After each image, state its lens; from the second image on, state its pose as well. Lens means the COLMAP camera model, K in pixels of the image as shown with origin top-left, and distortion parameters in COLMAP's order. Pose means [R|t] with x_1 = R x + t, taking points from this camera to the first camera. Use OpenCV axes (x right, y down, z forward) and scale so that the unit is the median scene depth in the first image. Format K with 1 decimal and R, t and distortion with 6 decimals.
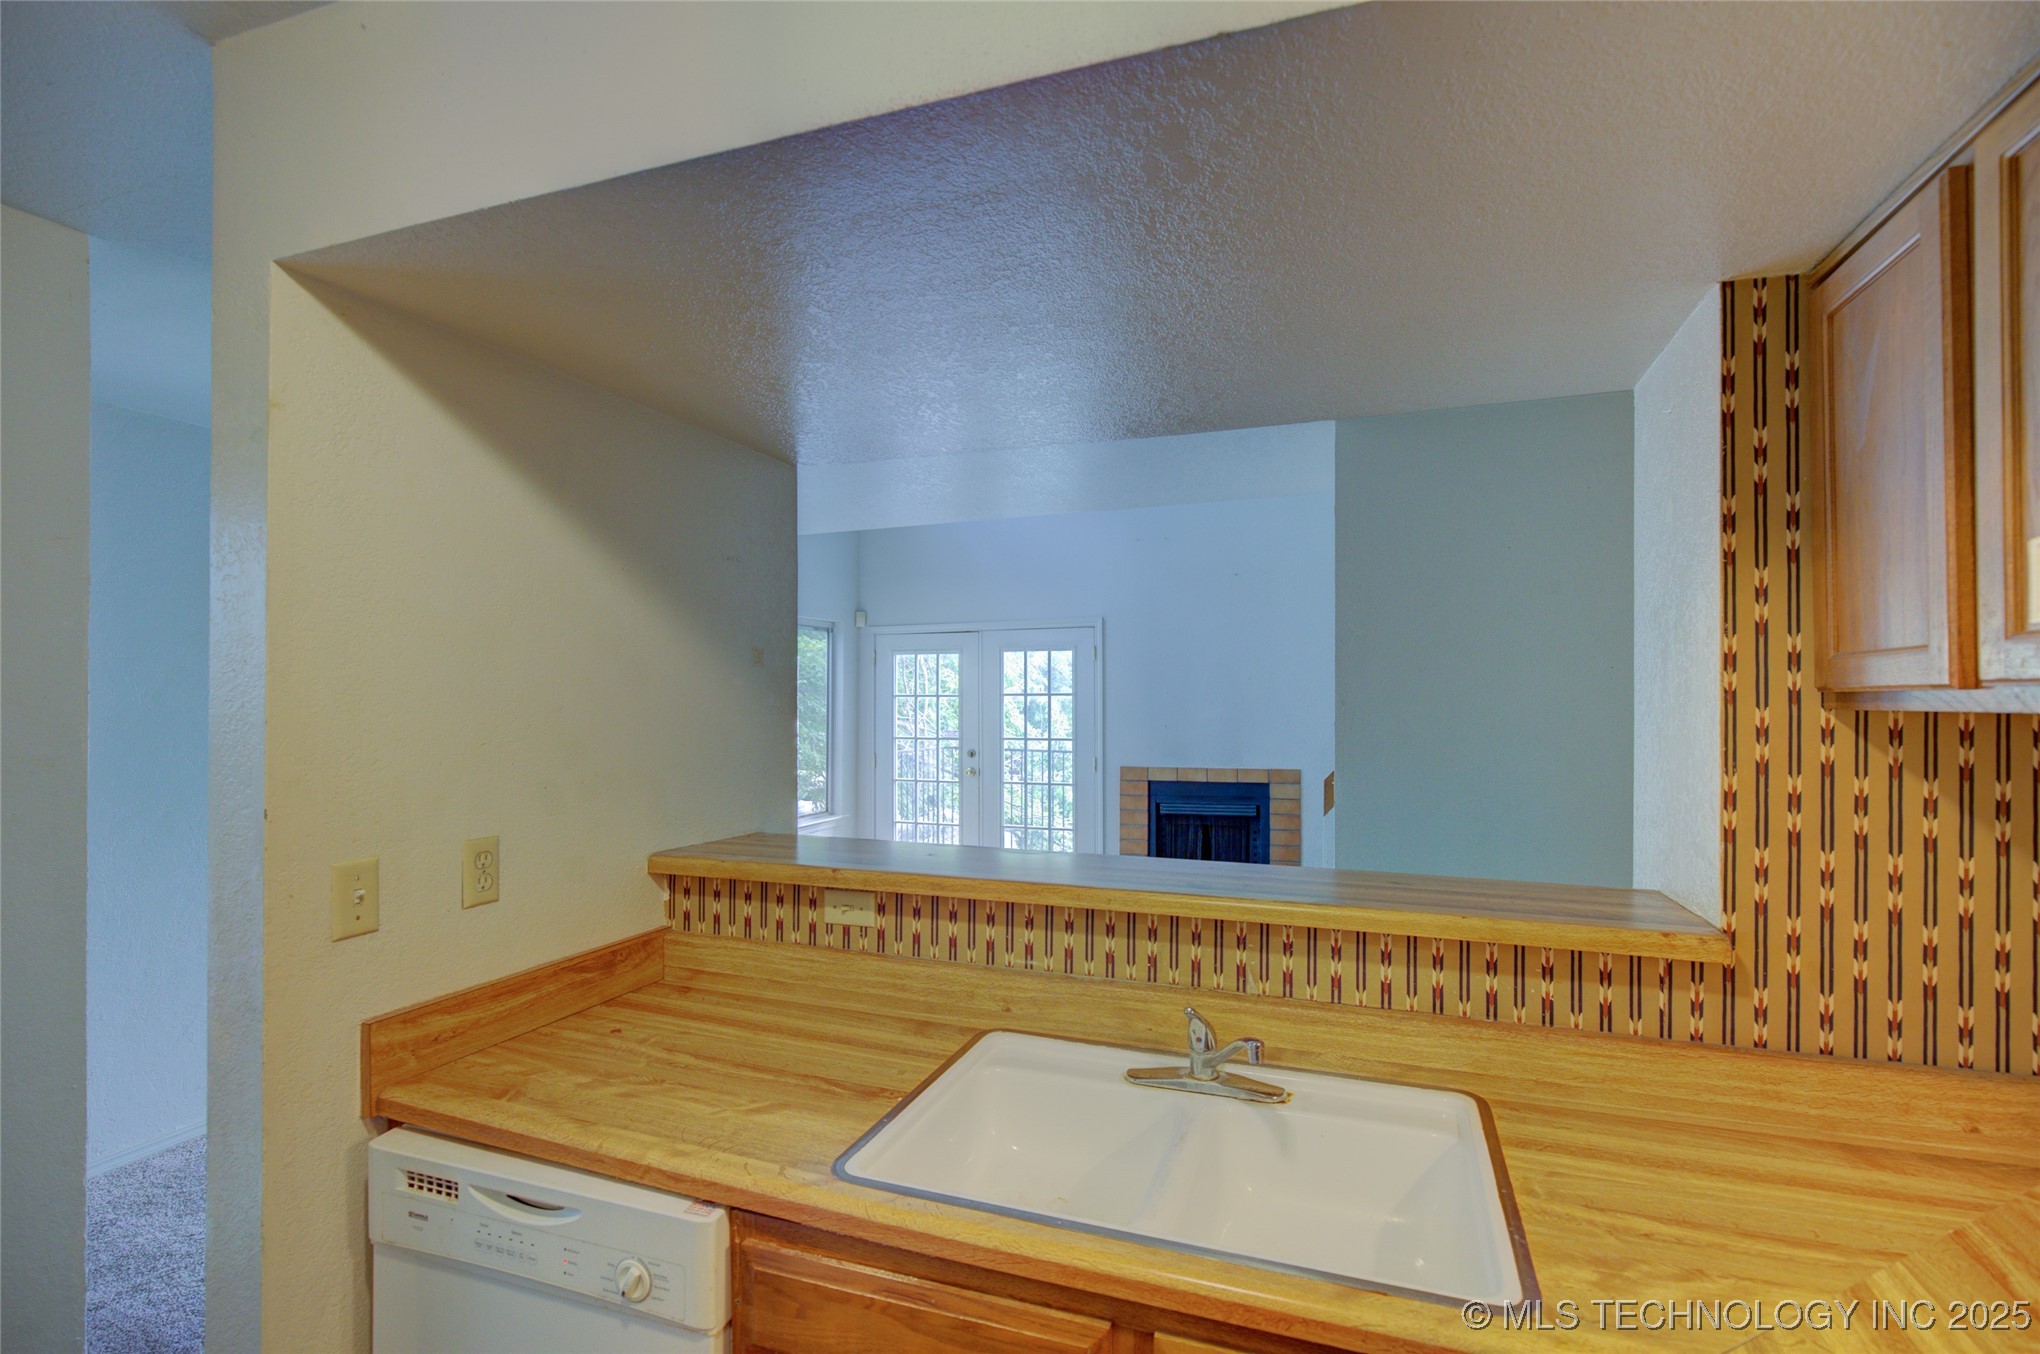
lens RADIAL K [[937.4, 0, 1037.6], [0, 937.4, 690.1], [0, 0, 1]] dist [-0.001170, 0.001385]
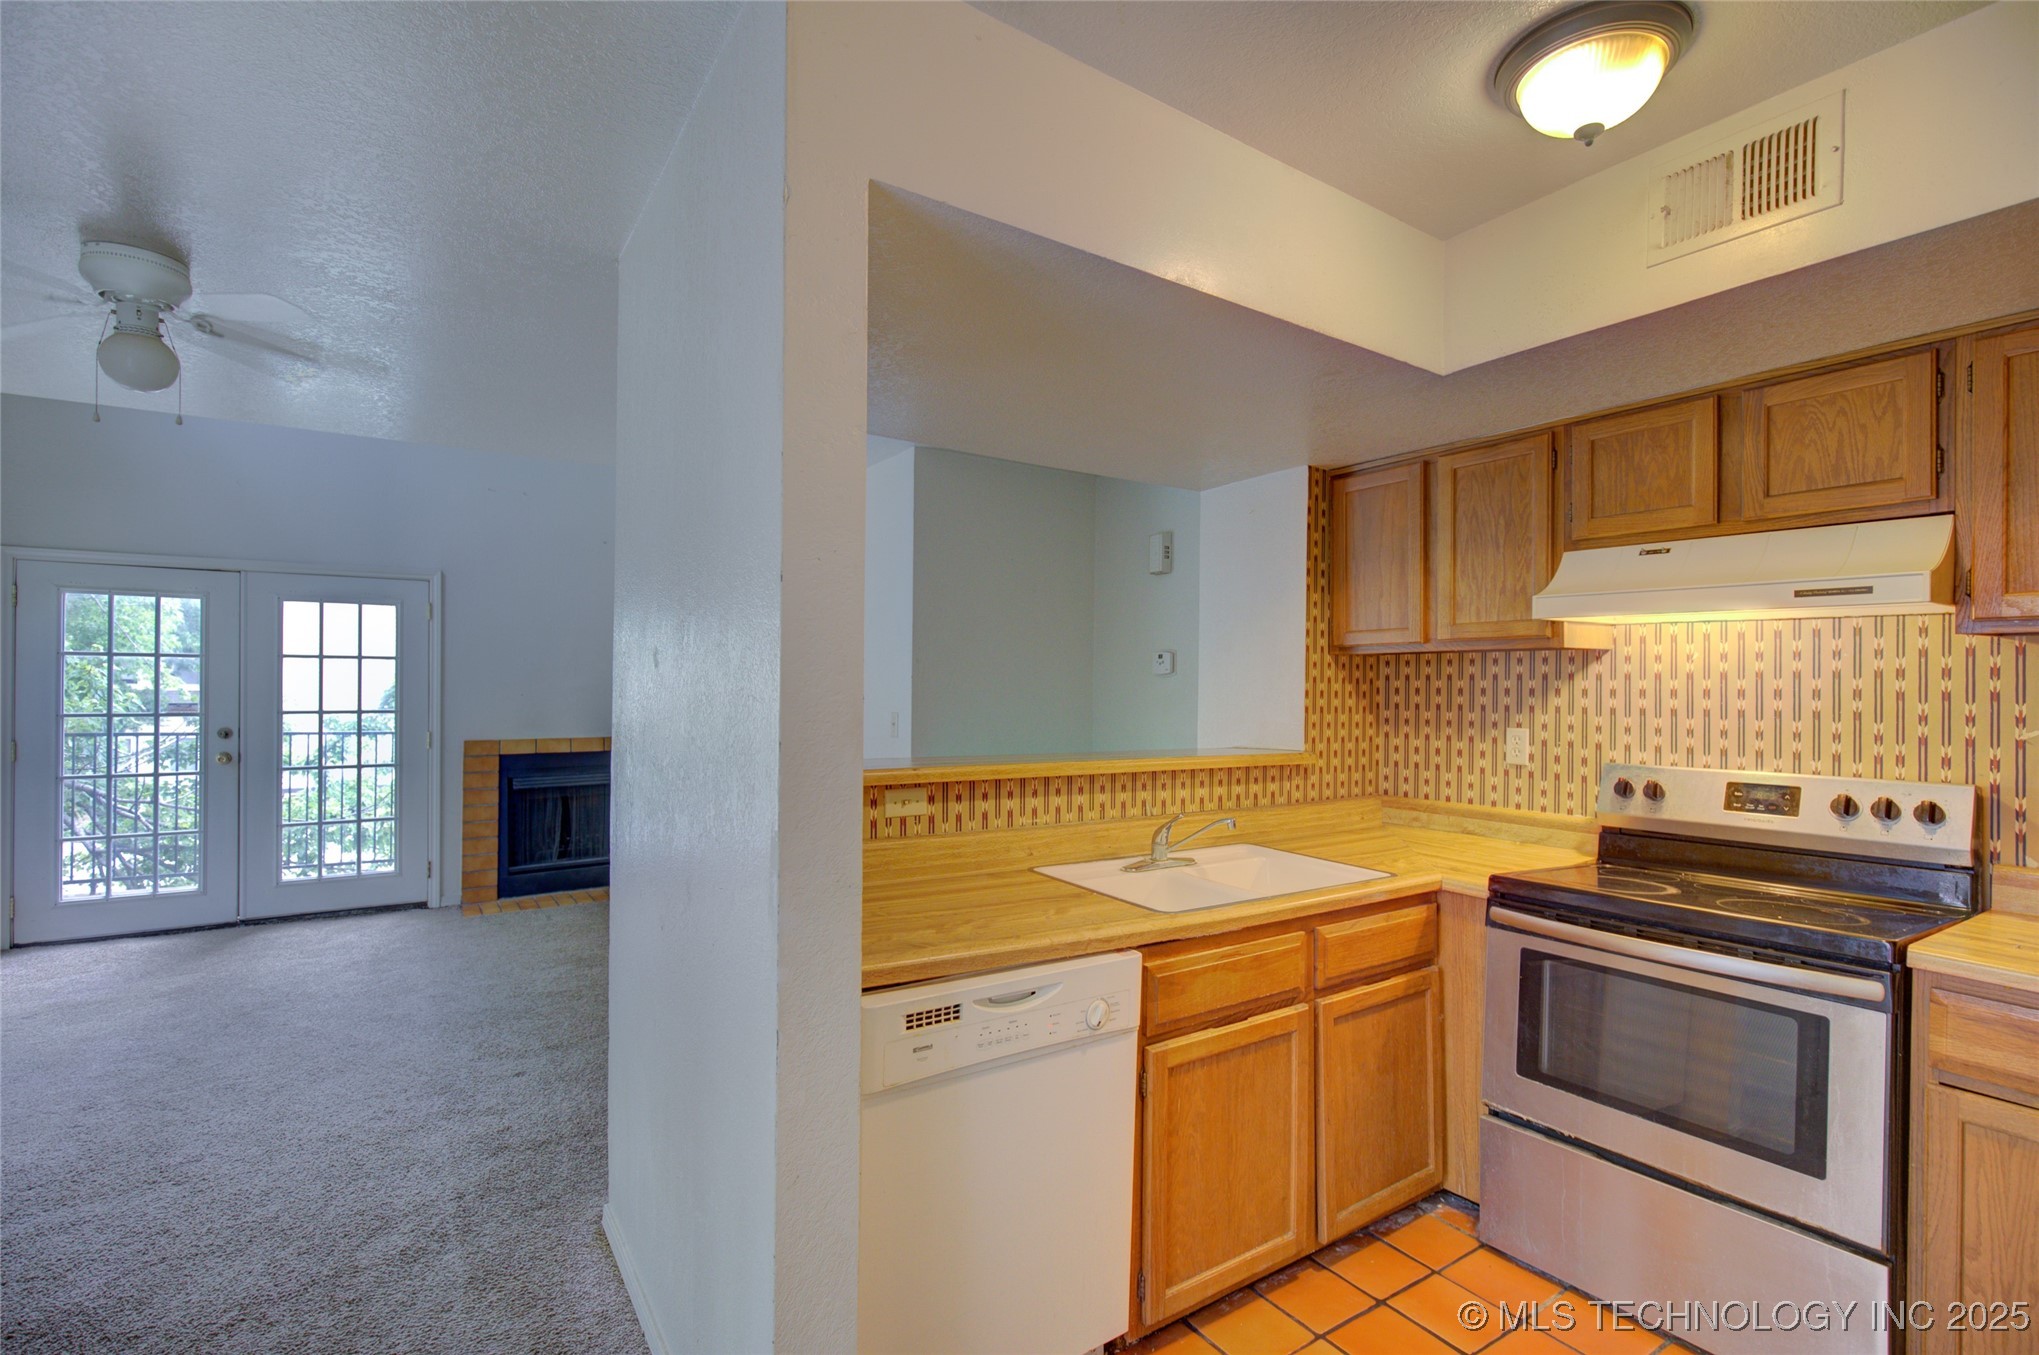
lens RADIAL K [[936.9, 0, 1025.9], [0, 936.9, 686.3], [0, 0, 1]] dist [-0.001170, 0.001385]
pose [[0.590006, 0.008030, 0.807359, -1.140701], [-0.013033, 0.999915, -0.000421, 0.082979], [-0.807293, -0.010273, 0.590061, 0.161291]]
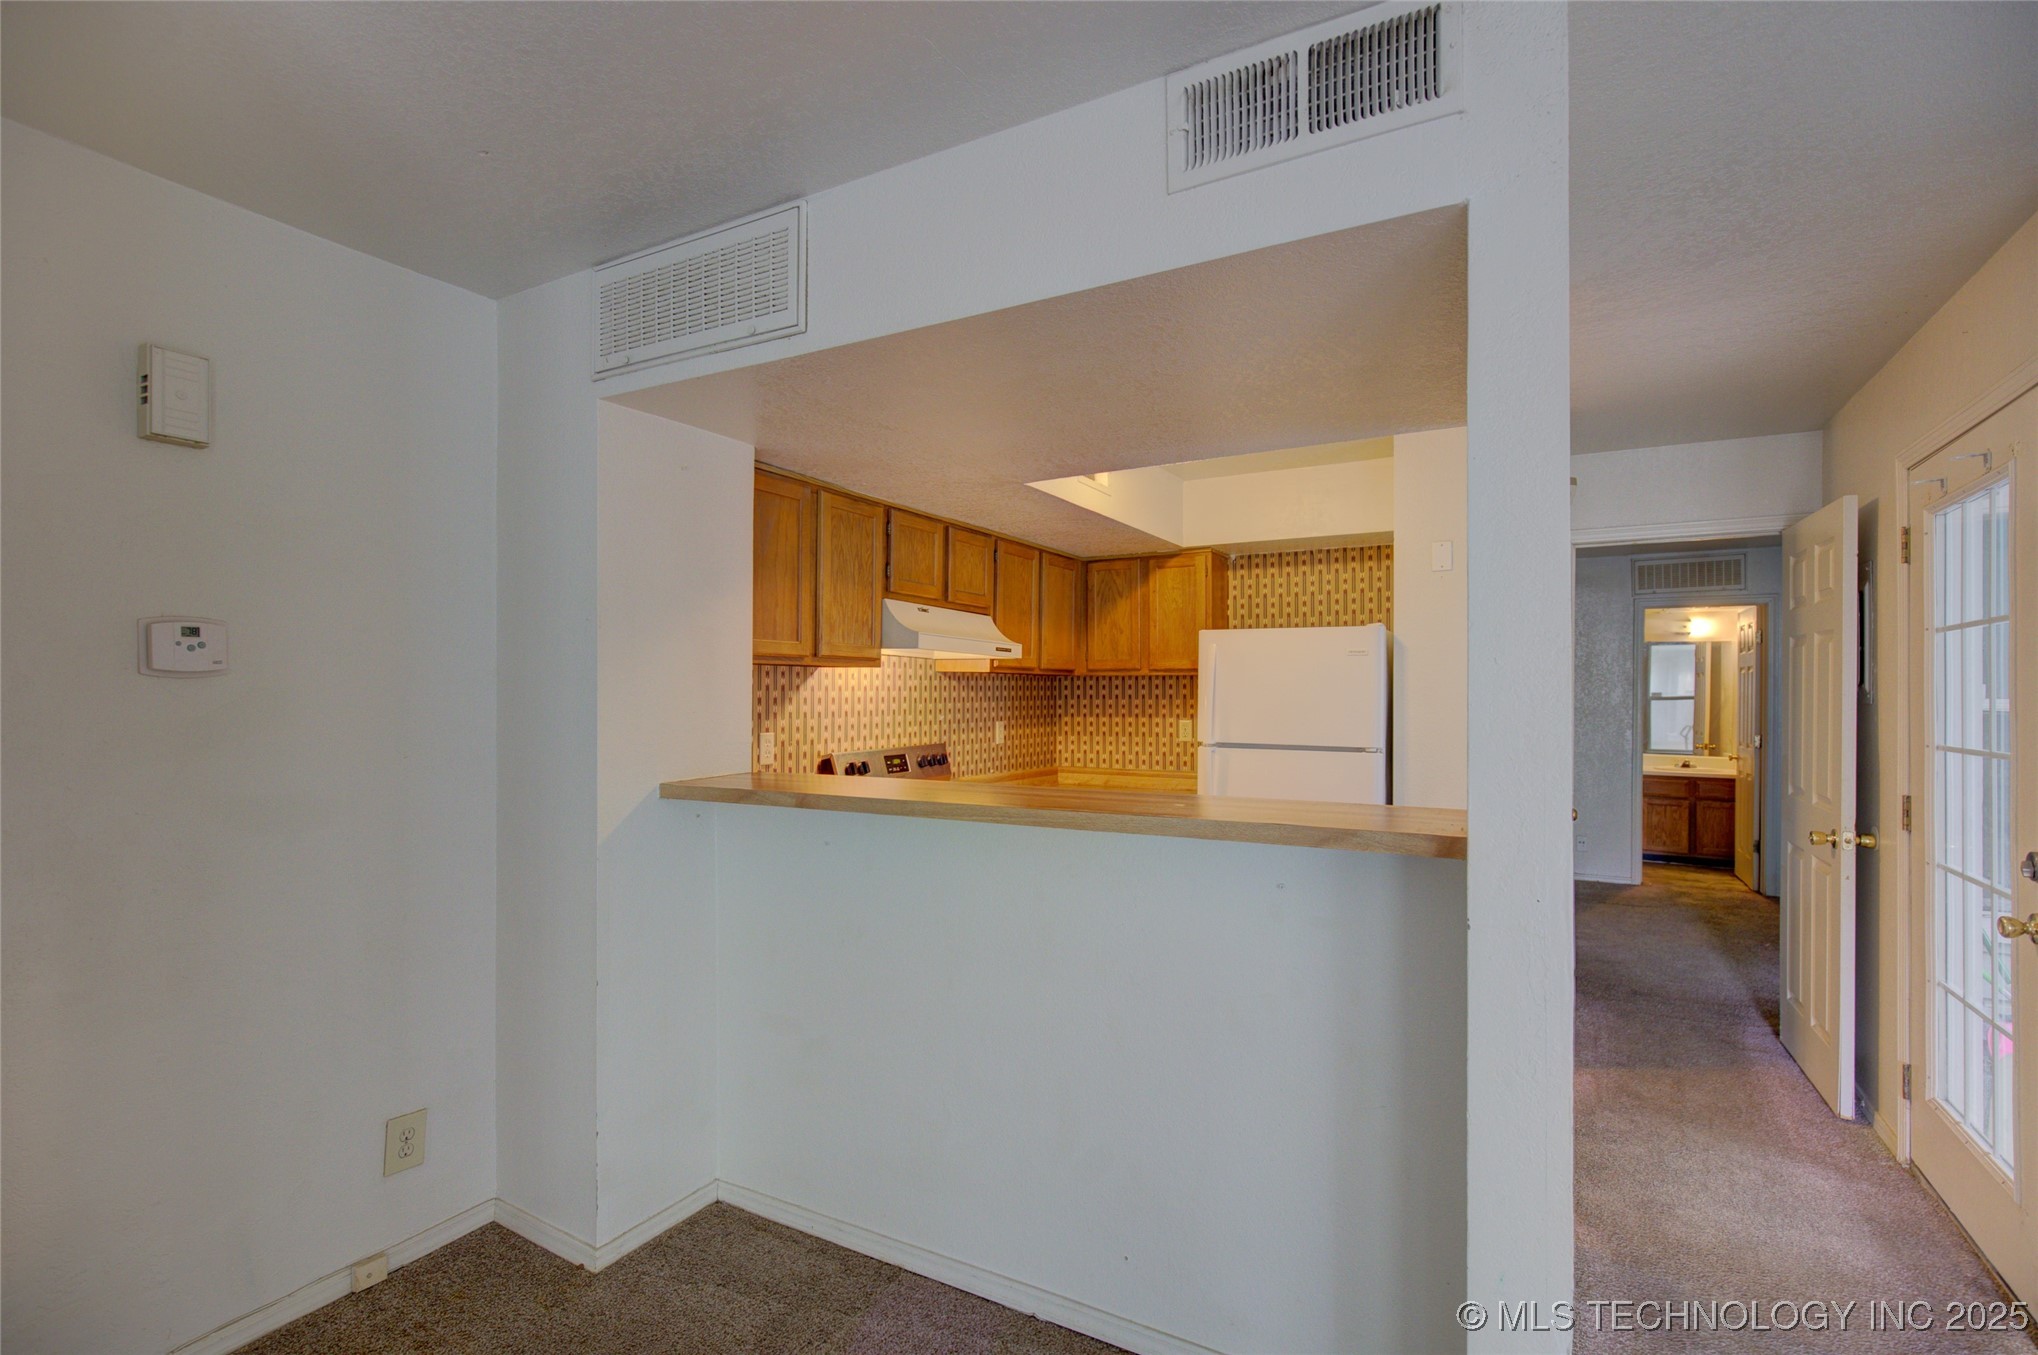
lens RADIAL K [[936.5, 0, 1023.1], [0, 936.5, 689.0], [0, 0, 1]] dist [-0.001170, 0.001385]
pose [[-0.986444, -0.000776, 0.164098, -0.121058], [-0.002367, 0.999952, -0.009501, 0.073550], [-0.164083, -0.009760, -0.986398, 2.189276]]
